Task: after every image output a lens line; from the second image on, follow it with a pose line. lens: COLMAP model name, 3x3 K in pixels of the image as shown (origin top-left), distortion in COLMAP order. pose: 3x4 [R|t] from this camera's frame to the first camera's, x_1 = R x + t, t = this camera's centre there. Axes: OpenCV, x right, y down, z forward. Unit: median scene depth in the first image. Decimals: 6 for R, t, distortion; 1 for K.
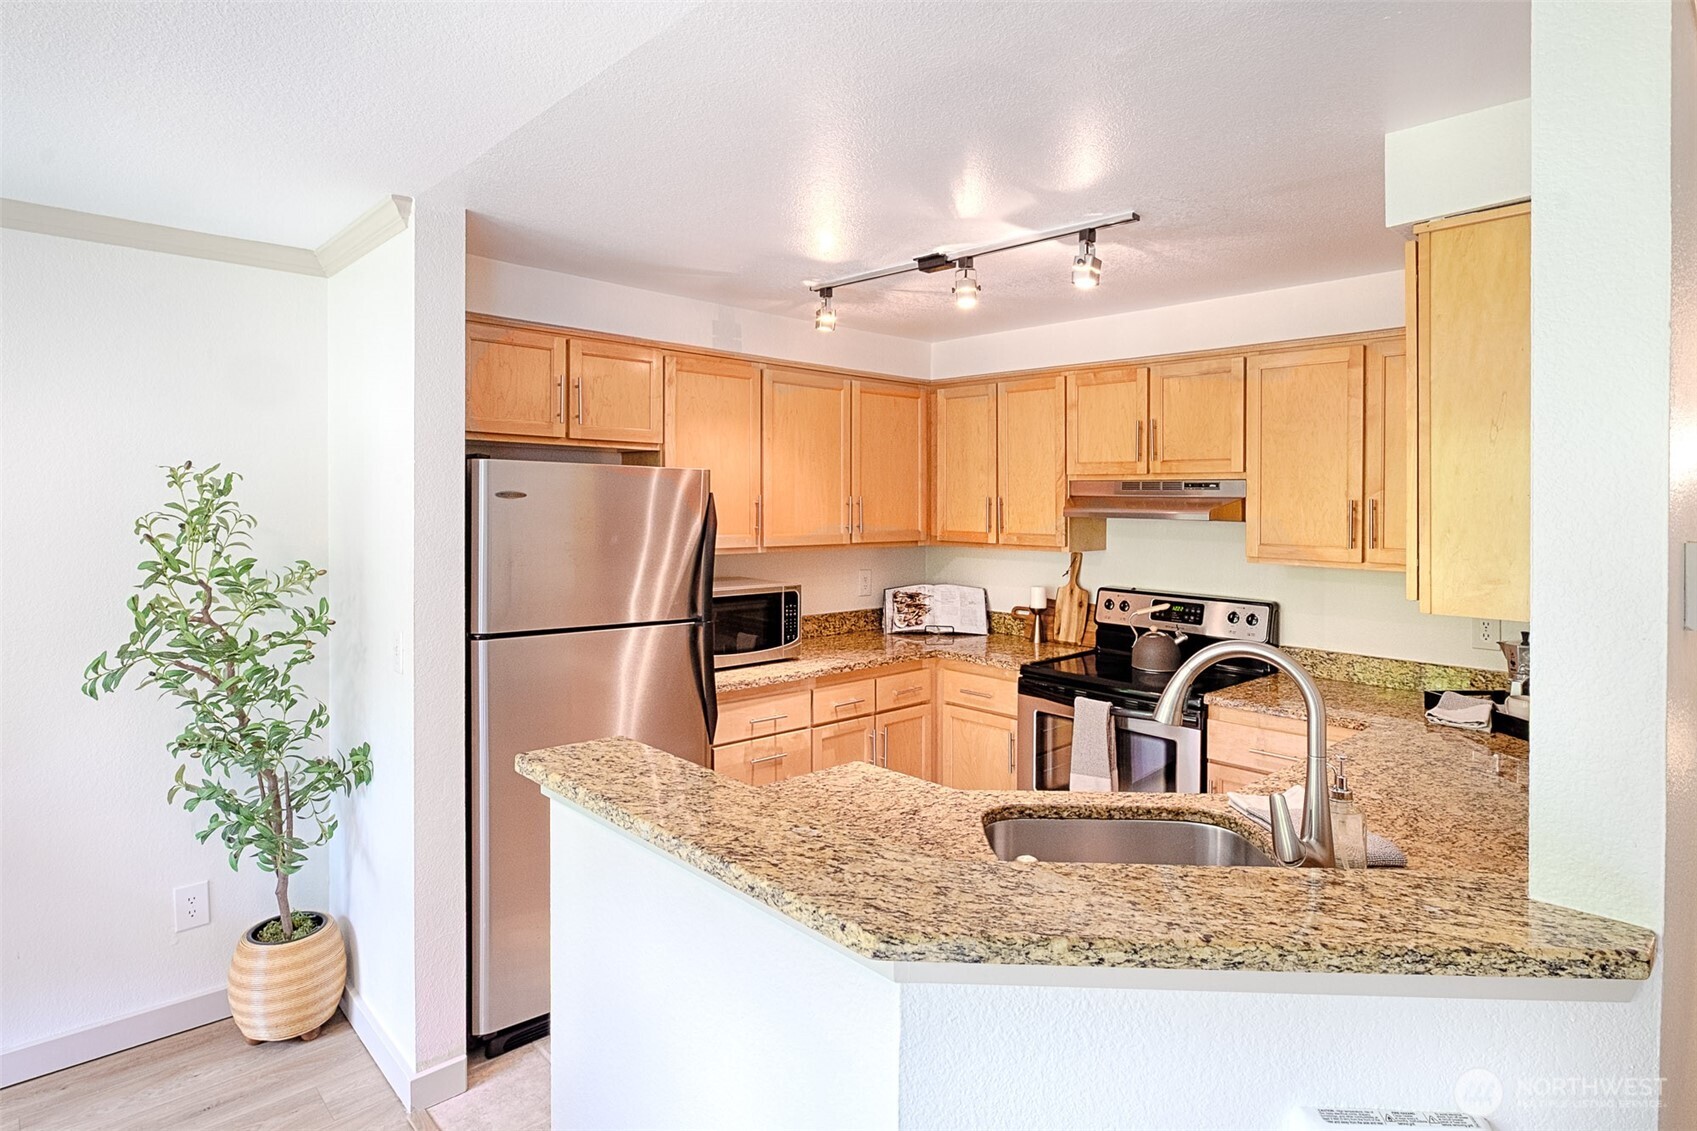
lens RADIAL K [[941.5, 0, 812.0], [0, 941.5, 488.6], [0, 0, 1]] dist [0.000884, -0.002521]
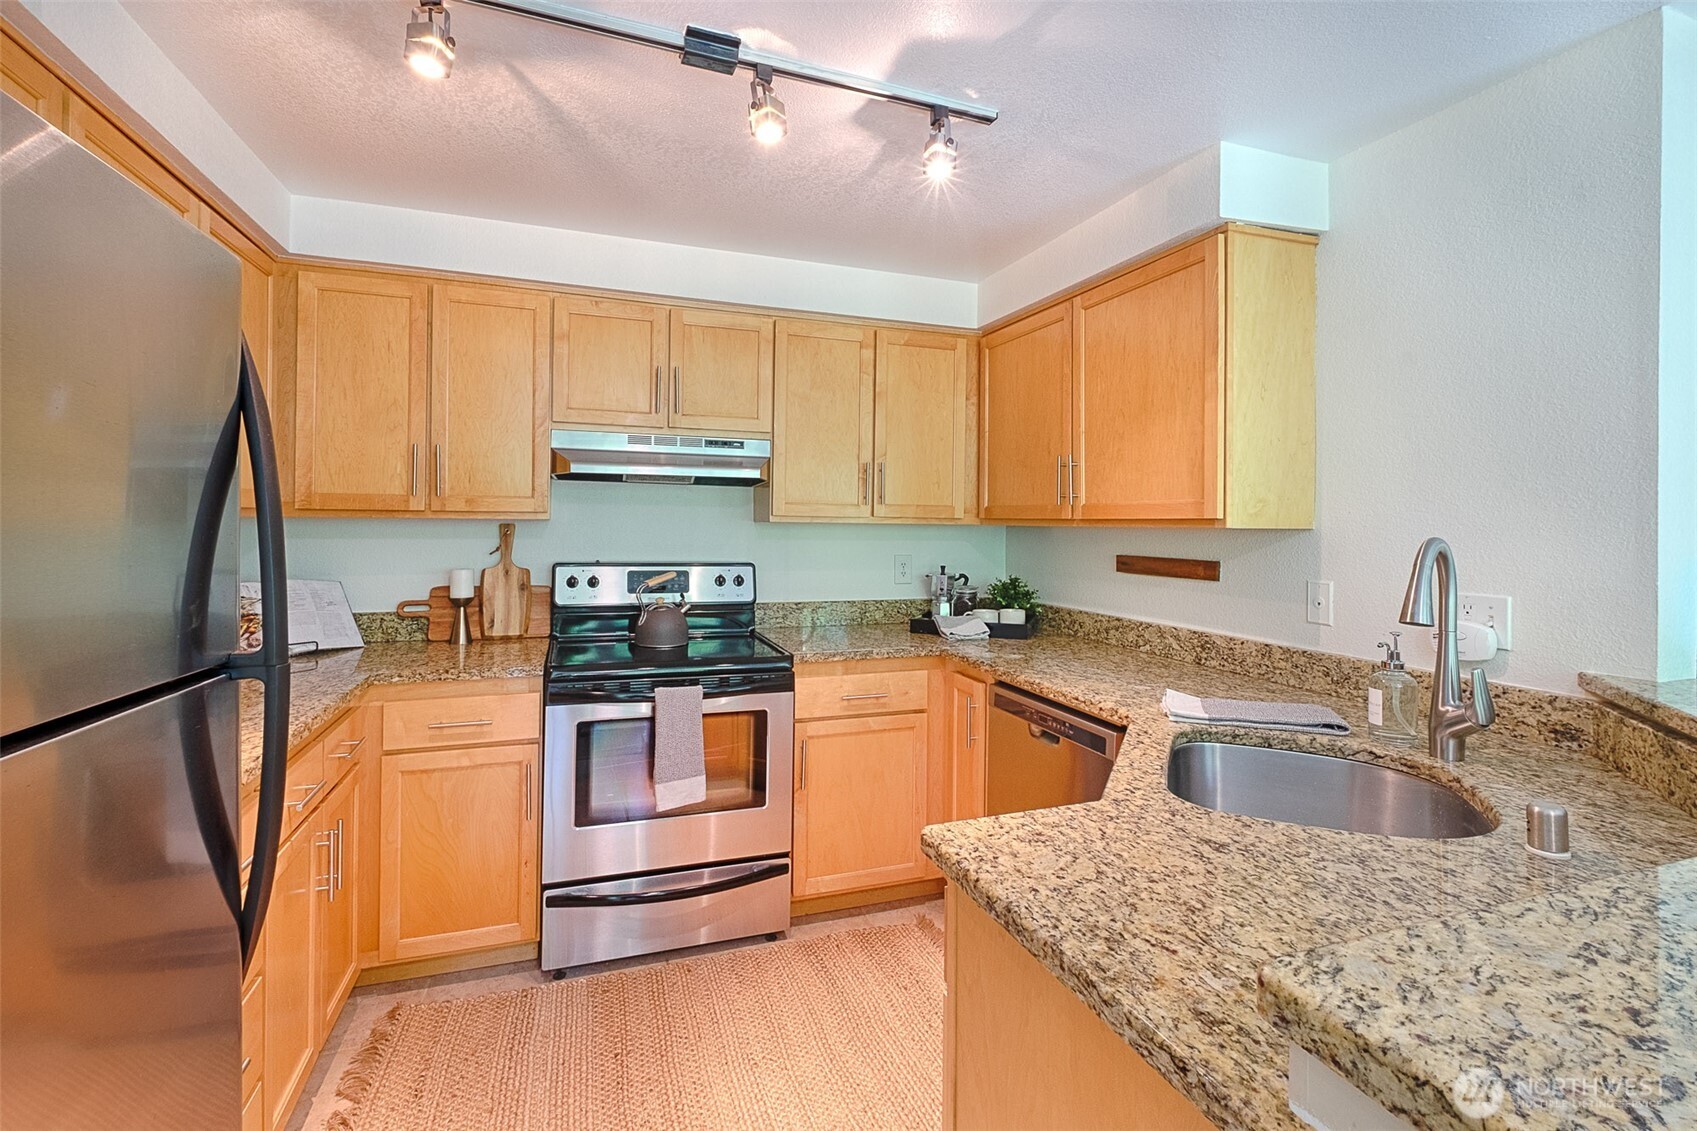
lens RADIAL K [[778.0, 0, 866.4], [0, 778.0, 516.1], [0, 0, 1]] dist [0.003733, -0.000920]
pose [[0.362406, 0.003971, 0.932012, -0.259660], [-0.018212, 0.999830, 0.002821, 0.062219], [-0.931842, -0.017996, 0.362417, 0.547863]]
